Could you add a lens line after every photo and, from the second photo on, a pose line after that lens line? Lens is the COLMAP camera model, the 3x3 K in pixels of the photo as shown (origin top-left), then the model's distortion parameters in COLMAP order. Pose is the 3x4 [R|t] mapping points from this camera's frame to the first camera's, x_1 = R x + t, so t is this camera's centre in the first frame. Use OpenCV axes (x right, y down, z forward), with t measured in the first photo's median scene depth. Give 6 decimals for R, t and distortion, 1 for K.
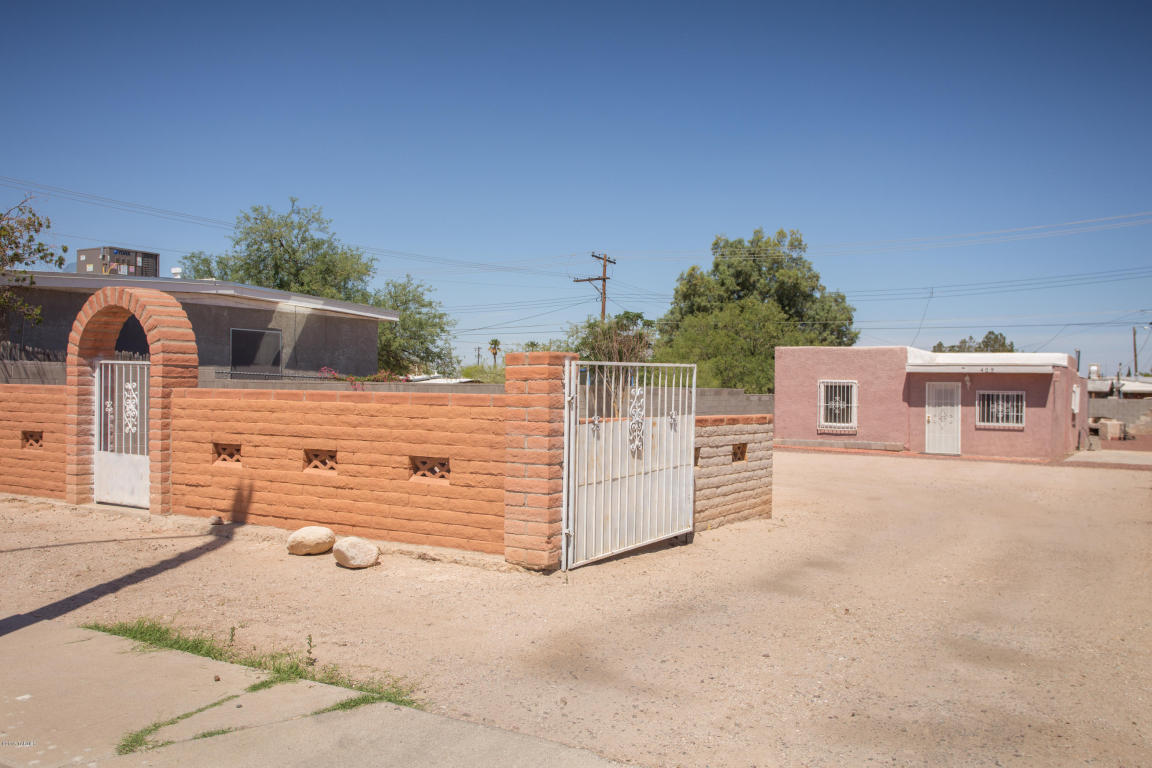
lens RADIAL K [[899.2, 0, 626.9], [0, 899.2, 390.7], [0, 0, 1]] dist [-0.001832, 0.044069]
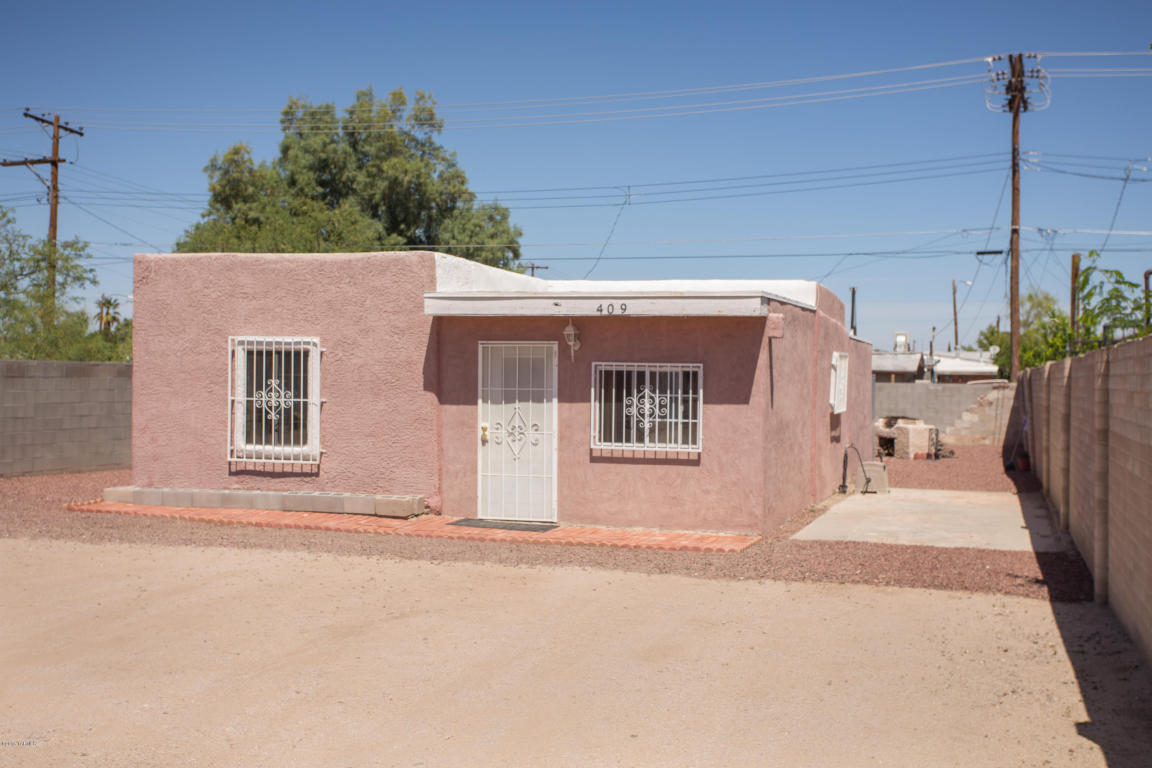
lens RADIAL K [[1317.9, 0, 576.0], [0, 1317.9, 384.0], [0, 0, 1]] dist [0.024891, 0.009391]
pose [[0.972952, -0.003293, 0.230982, 0.230168], [0.001630, 0.999971, 0.007393, 0.004826], [-0.231000, -0.006816, 0.972930, 0.406635]]
